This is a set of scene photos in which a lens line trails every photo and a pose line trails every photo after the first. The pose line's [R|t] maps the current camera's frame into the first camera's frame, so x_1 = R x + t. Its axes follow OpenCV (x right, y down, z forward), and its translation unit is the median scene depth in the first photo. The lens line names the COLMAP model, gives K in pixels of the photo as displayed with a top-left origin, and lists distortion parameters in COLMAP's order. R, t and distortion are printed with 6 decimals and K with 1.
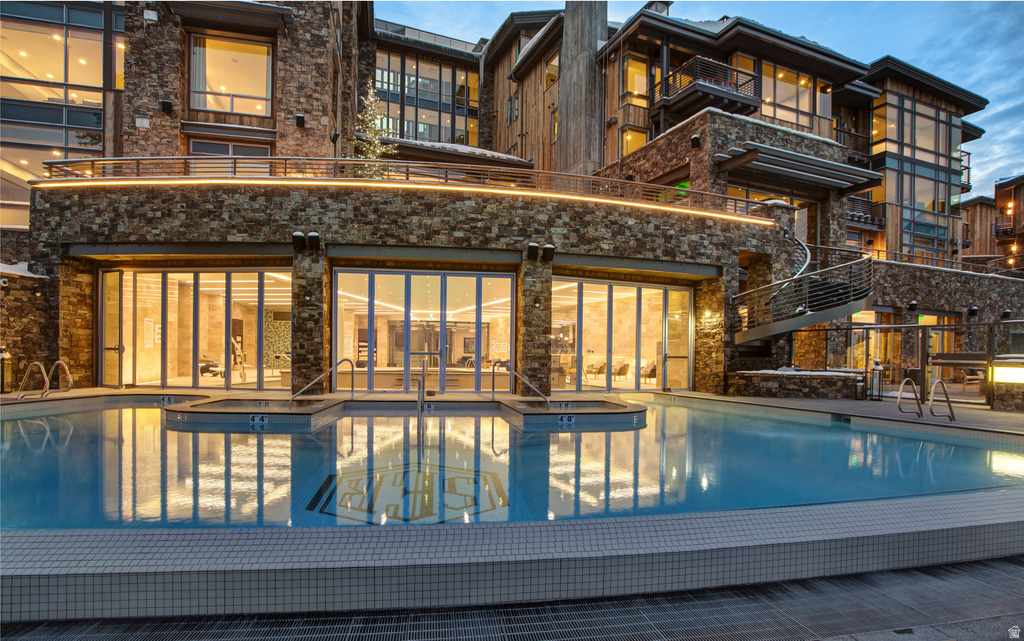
lens RADIAL K [[537.9, 0, 512.3], [0, 537.9, 362.4], [0, 0, 1]] dist [-0.056214, 0.030636]
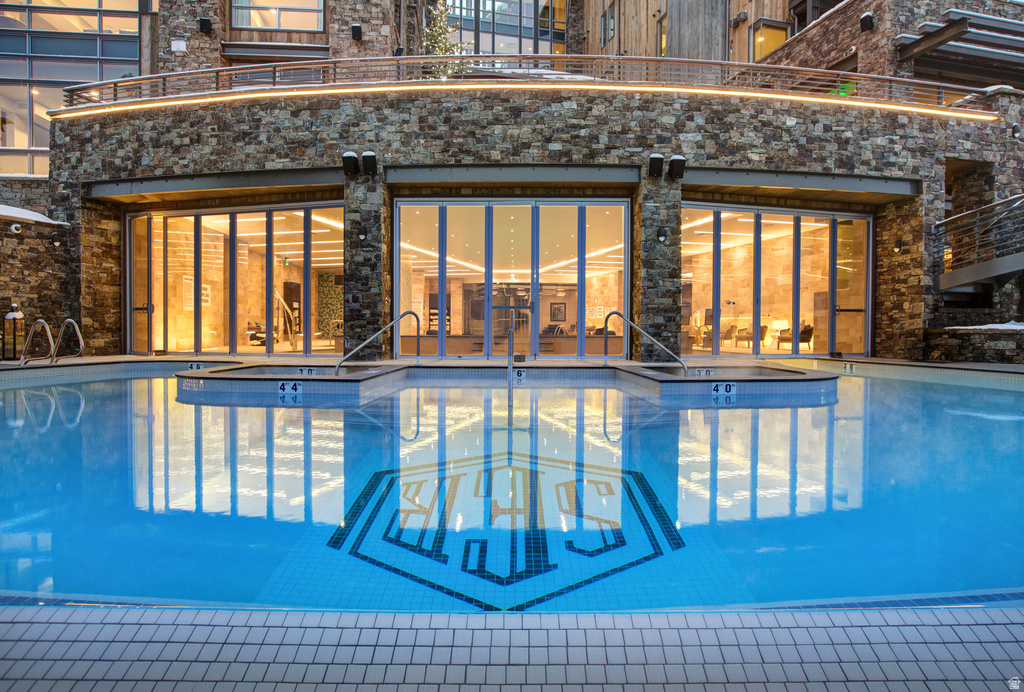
lens RADIAL K [[602.0, 0, 516.9], [0, 602.0, 339.8], [0, 0, 1]] dist [-0.056444, 0.037835]
pose [[0.989895, -0.009155, -0.141508, -0.031760], [0.010076, 0.999932, 0.005795, 0.022492], [0.141445, -0.007163, 0.989920, 0.135846]]
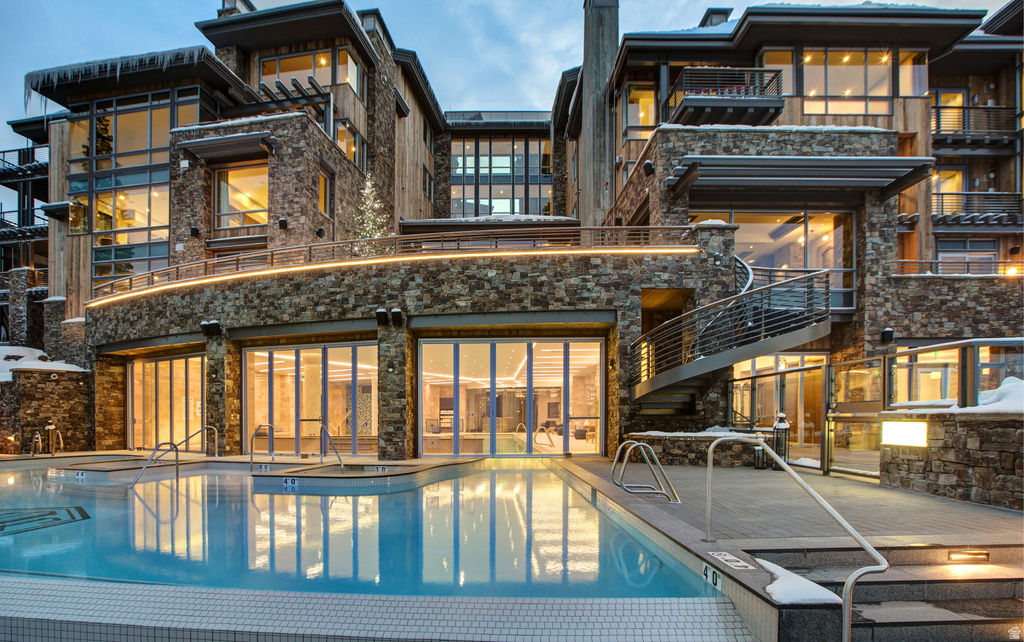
lens RADIAL K [[518.1, 0, 479.3], [0, 518.1, 423.7], [0, 0, 1]] dist [-0.045090, 0.012164]
pose [[0.916027, -0.017820, -0.400722, 0.513331], [0.015425, 0.999839, -0.009201, 0.006042], [0.400821, 0.002248, 0.916154, 0.153409]]
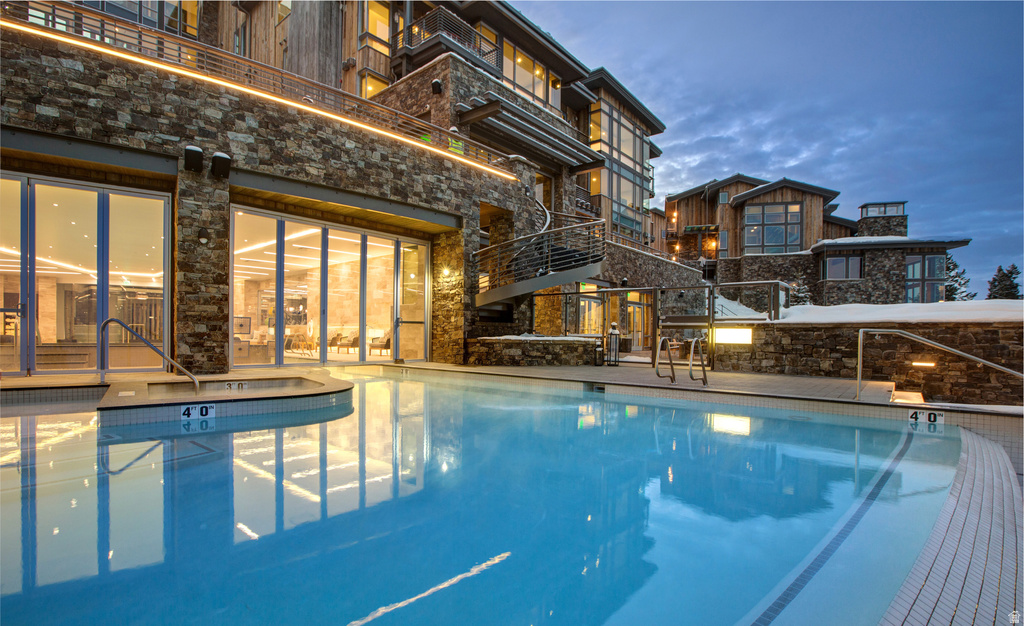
lens RADIAL K [[491.4, 0, 513.5], [0, 491.4, 341.4], [0, 0, 1]] dist [-0.052081, 0.022825]
pose [[0.893997, -0.009073, 0.447980, 0.107618], [0.006652, 0.999954, 0.006977, 0.017291], [-0.448023, -0.003257, 0.894016, 0.242772]]
